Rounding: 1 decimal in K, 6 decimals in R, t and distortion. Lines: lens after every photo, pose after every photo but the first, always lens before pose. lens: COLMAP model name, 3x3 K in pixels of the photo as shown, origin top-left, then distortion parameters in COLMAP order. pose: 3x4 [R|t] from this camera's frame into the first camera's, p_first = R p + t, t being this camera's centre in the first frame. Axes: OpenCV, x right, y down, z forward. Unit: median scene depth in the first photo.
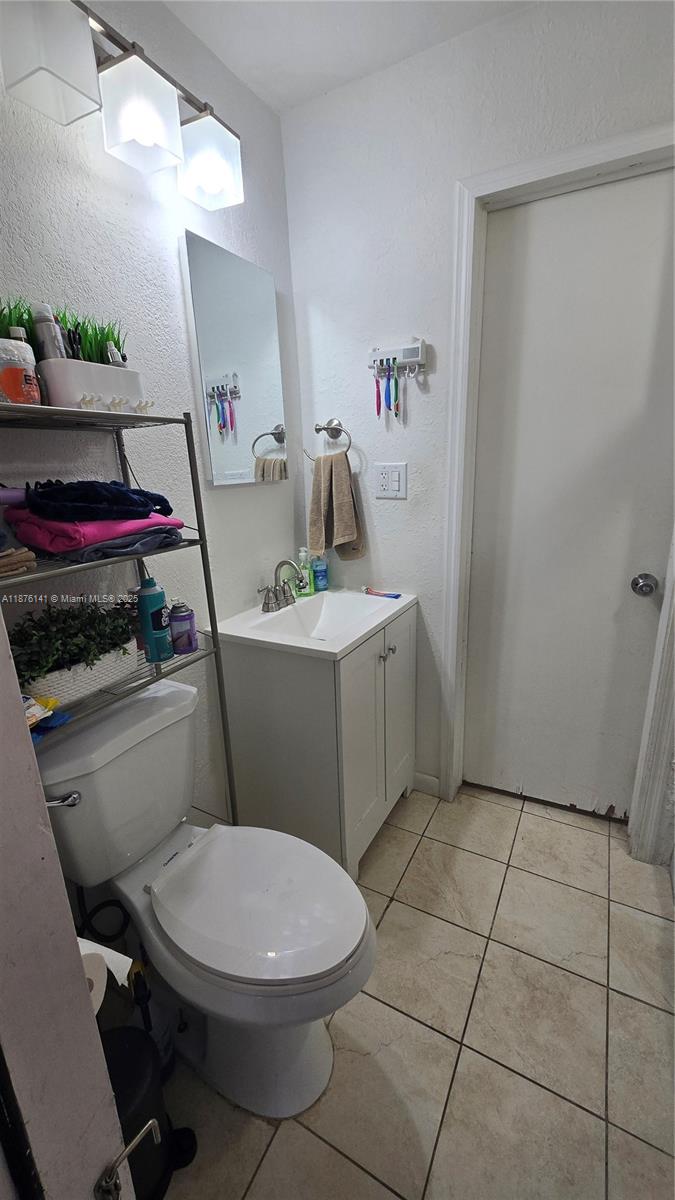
lens RADIAL K [[493.4, 0, 334.3], [0, 493.4, 600.9], [0, 0, 1]] dist [-0.002578, 0.002706]
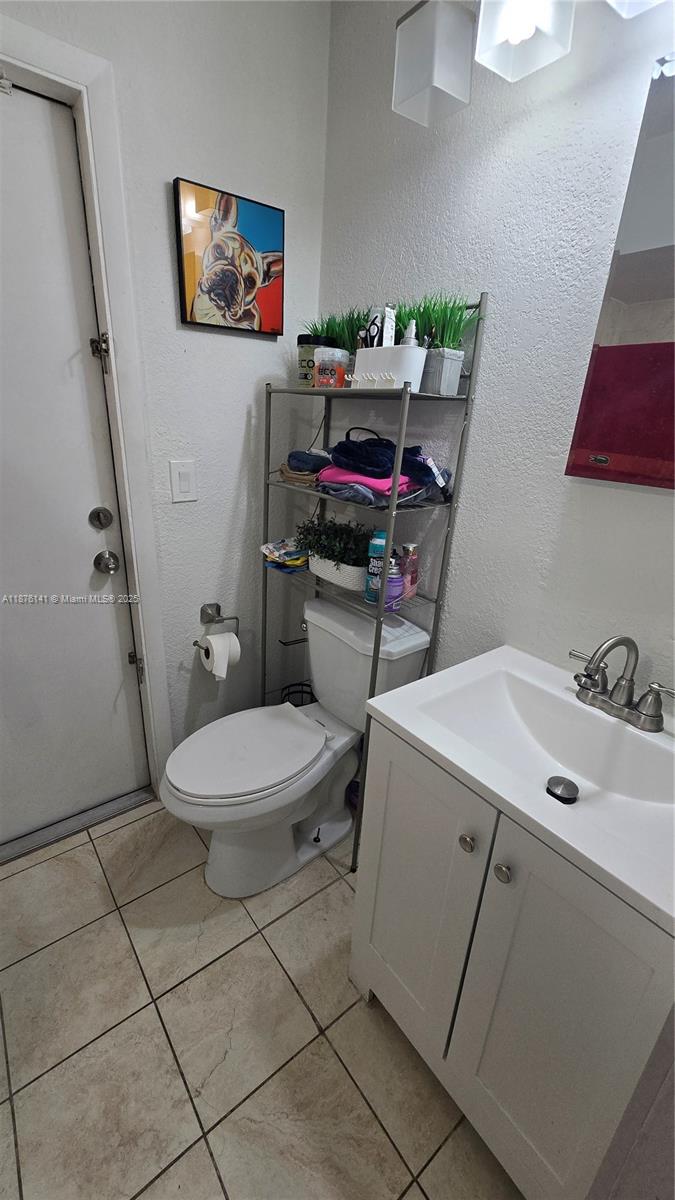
lens RADIAL K [[493.4, 0, 335.4], [0, 493.4, 605.9], [0, 0, 1]] dist [-0.002578, 0.002706]
pose [[-0.404034, 0.349083, -0.845517, 0.490868], [-0.274318, 0.835541, 0.476048, -0.291913], [0.872643, 0.424279, -0.241827, 0.870043]]
